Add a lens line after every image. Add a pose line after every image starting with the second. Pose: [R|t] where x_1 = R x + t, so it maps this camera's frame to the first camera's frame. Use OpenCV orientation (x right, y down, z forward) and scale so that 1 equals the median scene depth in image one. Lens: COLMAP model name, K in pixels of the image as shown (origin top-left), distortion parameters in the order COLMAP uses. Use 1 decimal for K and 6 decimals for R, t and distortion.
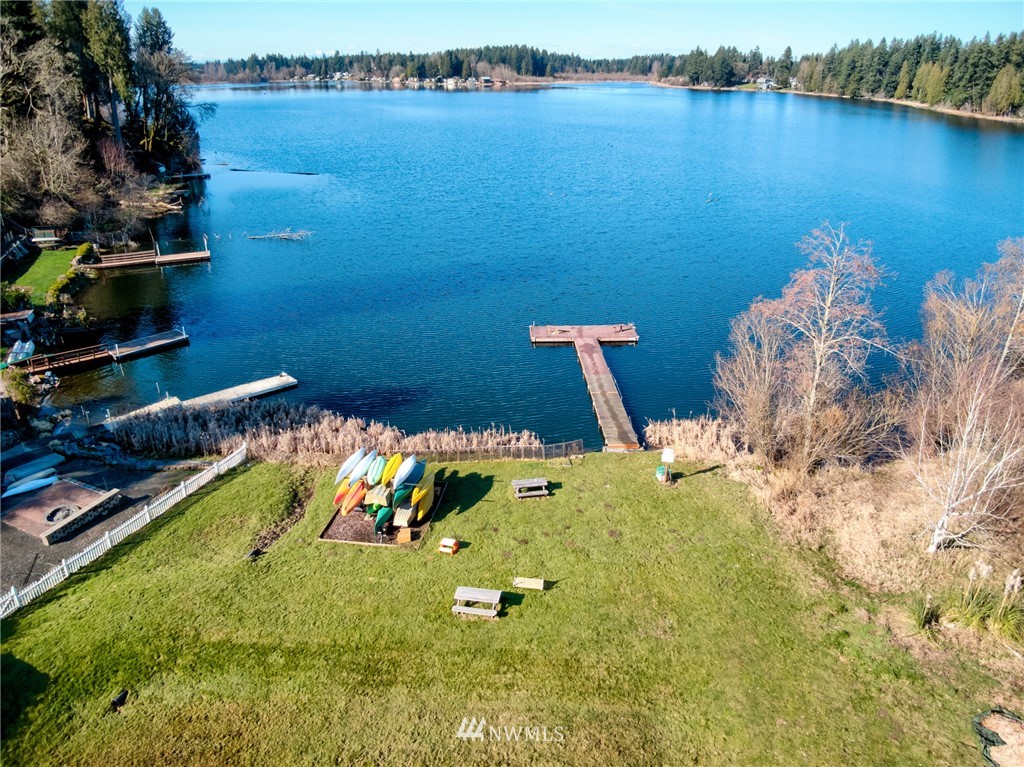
lens RADIAL K [[691.1, 0, 512.0], [0, 691.1, 383.5], [0, 0, 1]] dist [-0.025936, -0.071008]
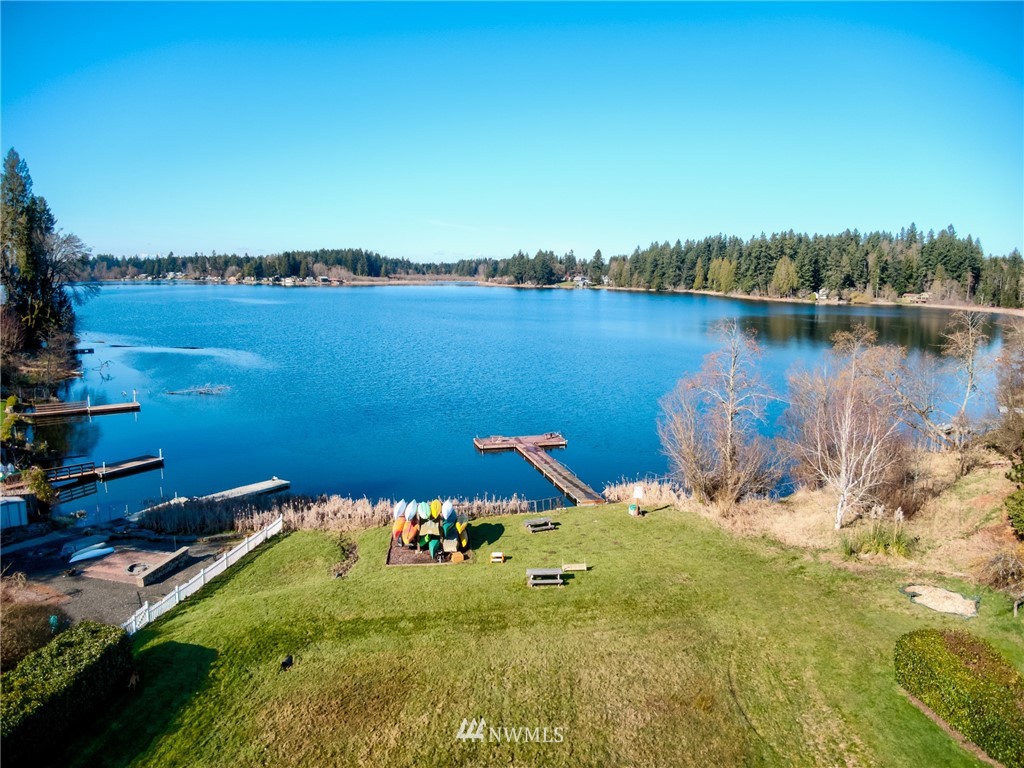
lens RADIAL K [[698.8, 0, 512.0], [0, 698.8, 384.0], [0, 0, 1]] dist [-0.024430, -0.145320]
pose [[0.971837, -0.027873, 0.234000, -0.080497], [0.089840, 0.961811, -0.258551, 0.059836], [-0.217857, 0.272292, 0.937228, -0.061314]]
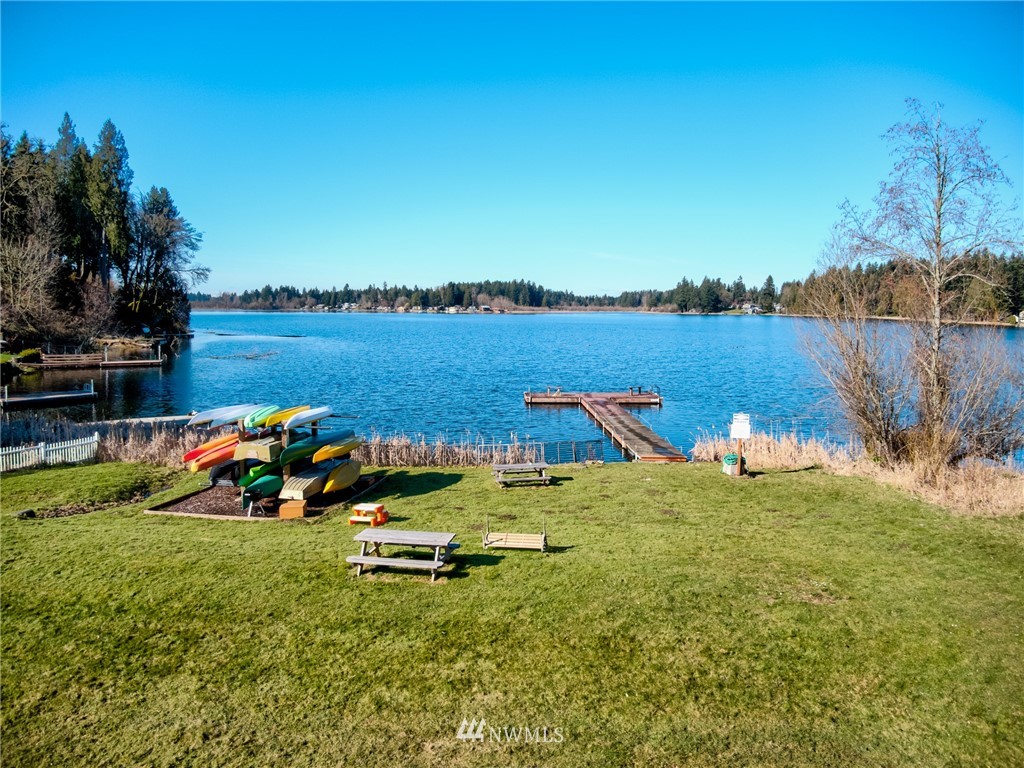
lens RADIAL K [[698.8, 0, 512.0], [0, 698.8, 384.0], [0, 0, 1]] dist [-0.024430, -0.145320]
pose [[0.999995, 0.001947, 0.002362, 0.004304], [-0.001094, 0.948013, -0.318230, 0.071409], [-0.002859, 0.318226, 0.948011, 0.102077]]
